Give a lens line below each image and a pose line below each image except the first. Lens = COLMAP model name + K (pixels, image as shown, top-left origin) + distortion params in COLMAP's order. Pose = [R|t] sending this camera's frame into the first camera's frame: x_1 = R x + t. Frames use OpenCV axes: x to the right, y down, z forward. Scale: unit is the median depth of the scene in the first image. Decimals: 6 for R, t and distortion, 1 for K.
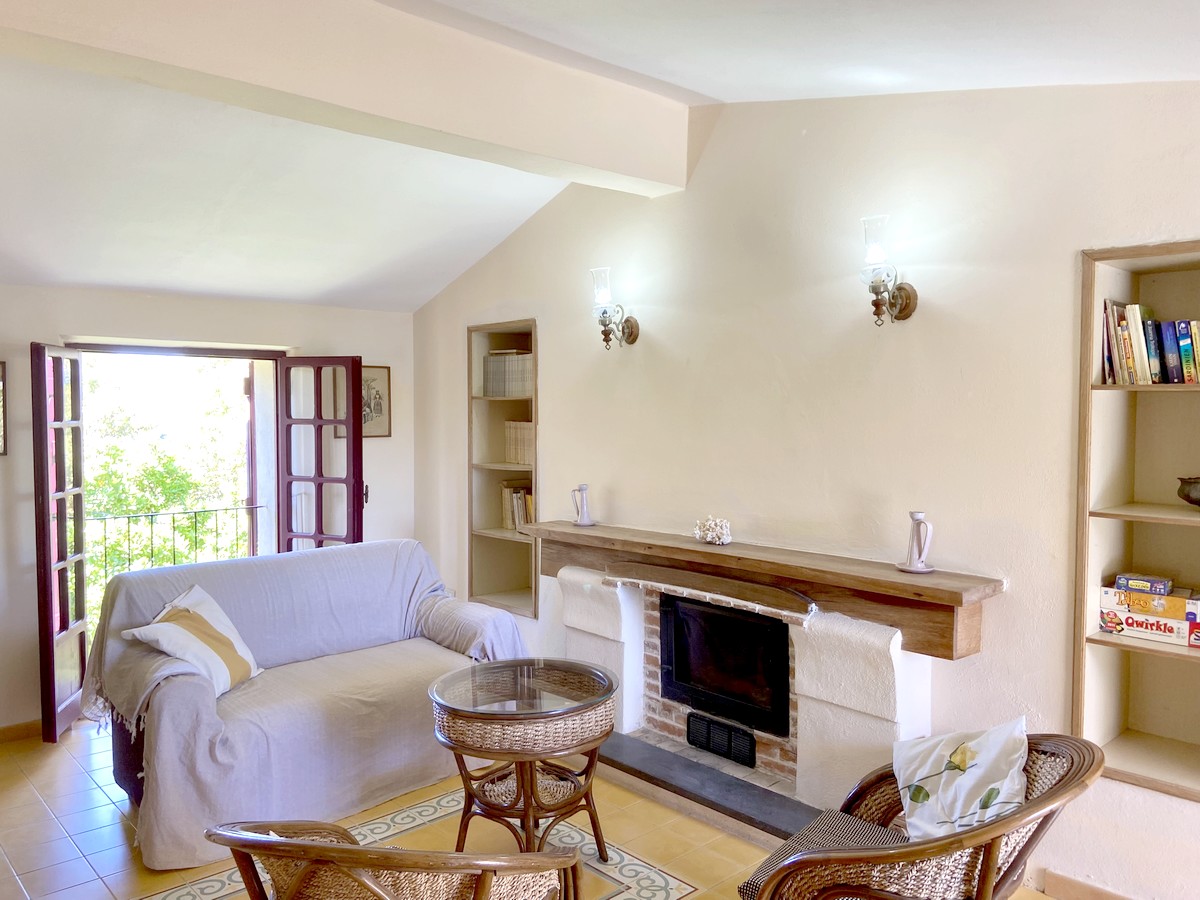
lens RADIAL K [[894.2, 0, 593.7], [0, 894.2, 447.3], [0, 0, 1]] dist [0.096360, -0.118016]
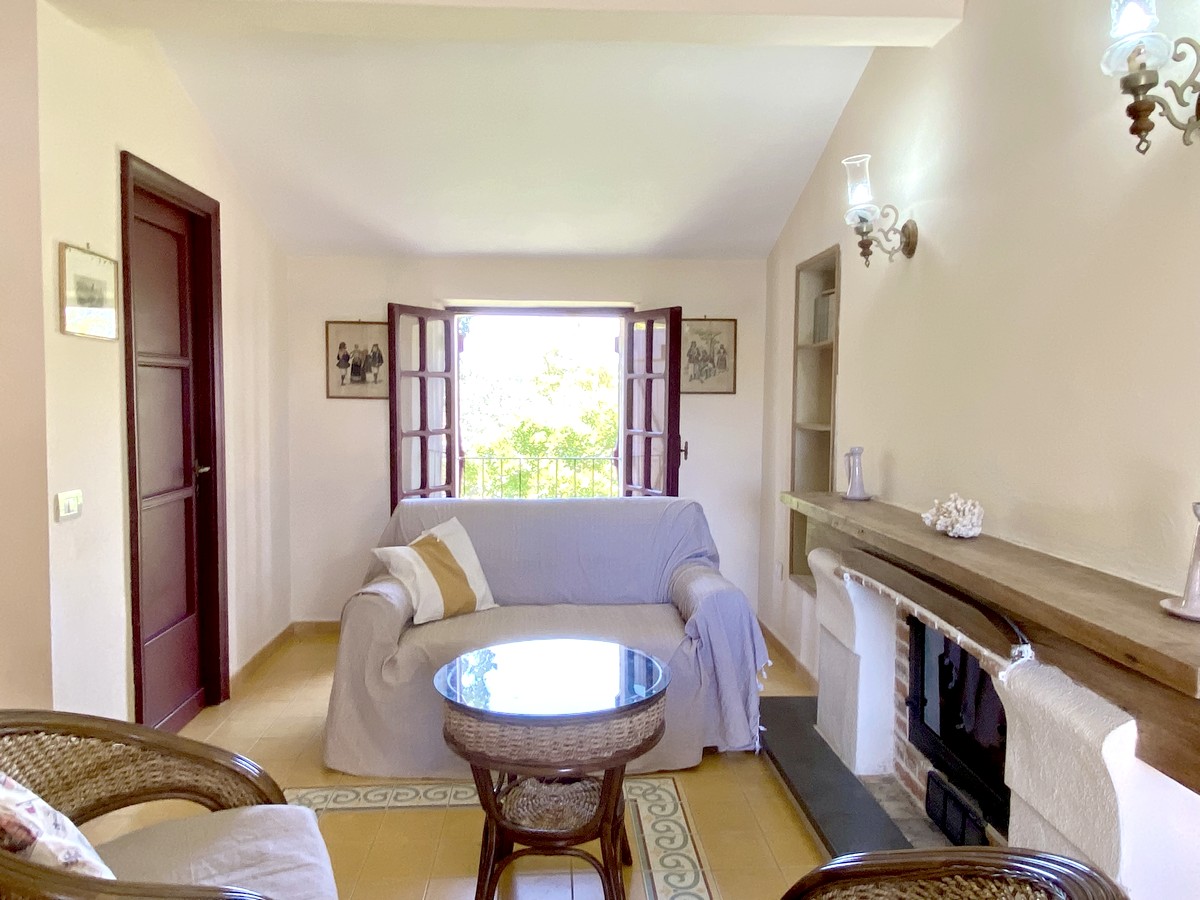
lens RADIAL K [[837.7, 0, 600.0], [0, 837.7, 450.0], [0, 0, 1]] dist [0.139580, -0.162811]
pose [[0.779903, 0.050059, -0.623895, 0.316299], [-0.033626, 0.998708, 0.038098, 0.026647], [0.624996, -0.008734, 0.780579, 0.320187]]
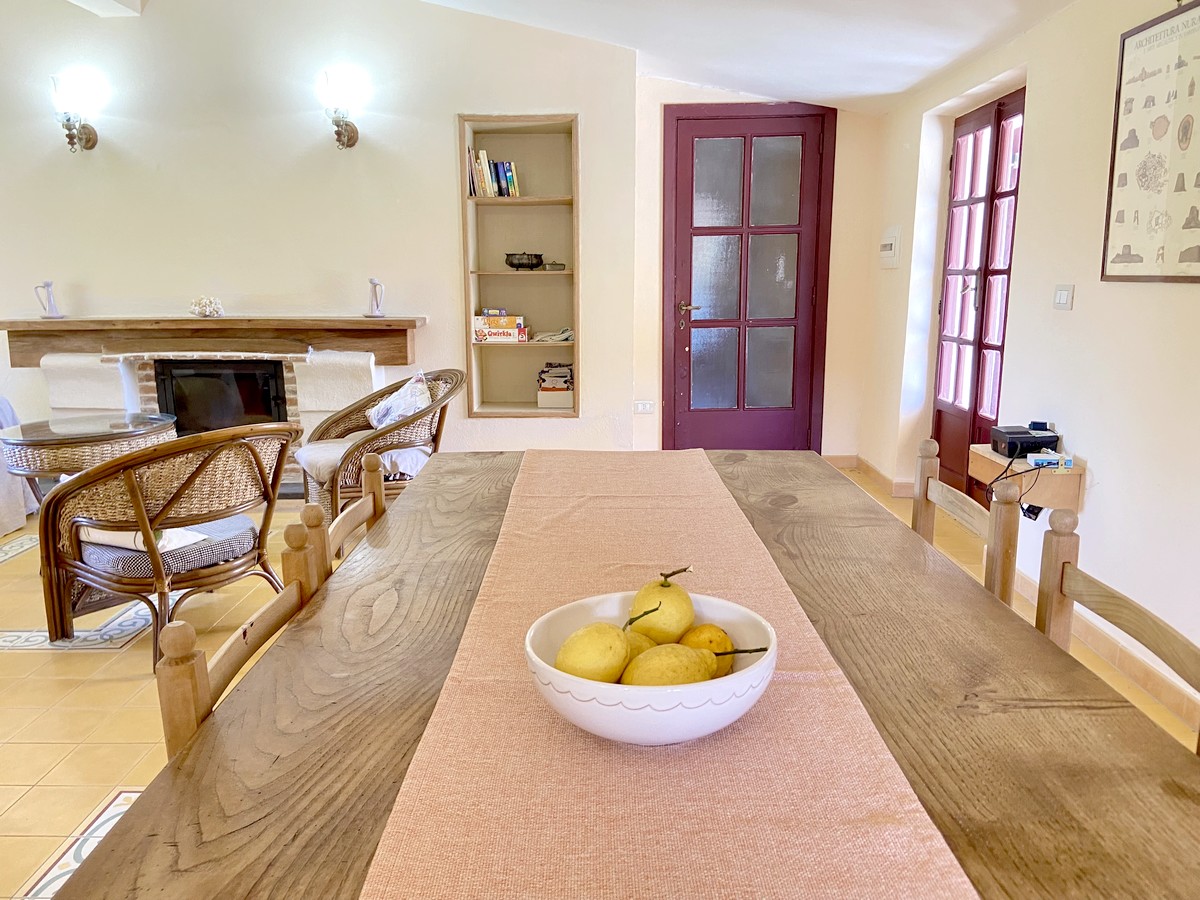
lens RADIAL K [[894.2, 0, 593.7], [0, 894.2, 447.3], [0, 0, 1]] dist [0.096360, -0.118016]
pose [[0.688995, -0.146401, 0.709826, -0.423269], [0.034922, 0.984954, 0.169250, 0.087642], [-0.723924, -0.091824, 0.683741, -0.292061]]
